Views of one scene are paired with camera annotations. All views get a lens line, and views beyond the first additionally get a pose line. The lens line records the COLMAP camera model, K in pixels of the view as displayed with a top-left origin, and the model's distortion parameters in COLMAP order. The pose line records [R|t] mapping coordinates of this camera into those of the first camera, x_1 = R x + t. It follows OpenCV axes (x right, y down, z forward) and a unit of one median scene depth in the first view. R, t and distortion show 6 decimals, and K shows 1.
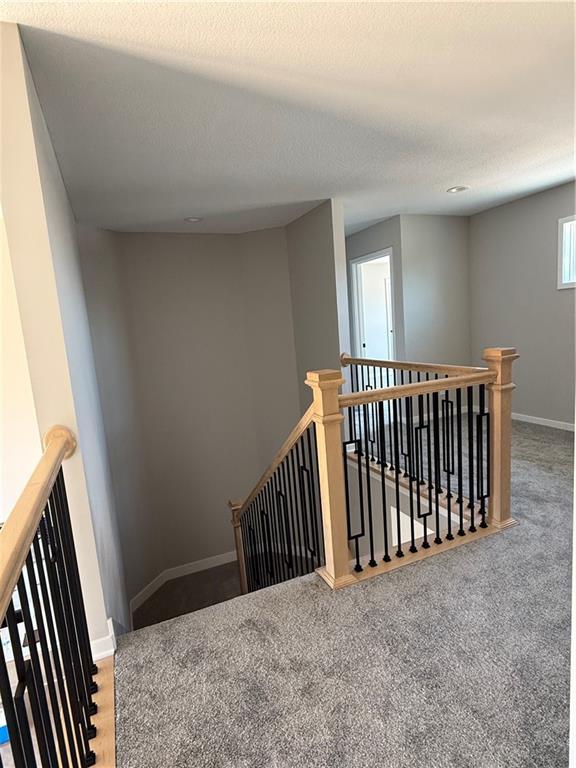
lens RADIAL K [[417.7, 0, 287.2], [0, 417.7, 379.0], [0, 0, 1]] dist [0.003028, 0.001537]
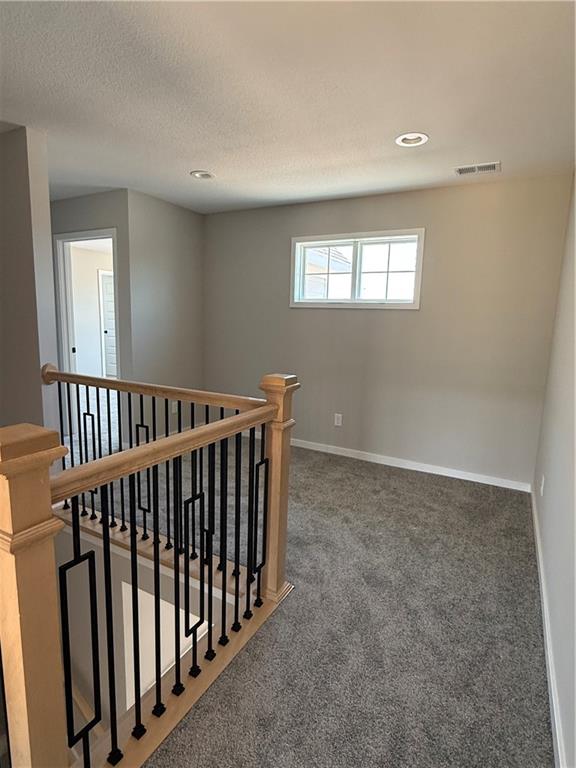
lens RADIAL K [[417.7, 0, 287.6], [0, 417.7, 383.1], [0, 0, 1]] dist [0.003028, 0.001537]
pose [[0.782076, 0.001988, 0.623180, 0.024948], [-0.005240, 0.999981, 0.003385, -0.052770], [-0.623161, -0.005913, 0.782071, 0.321103]]
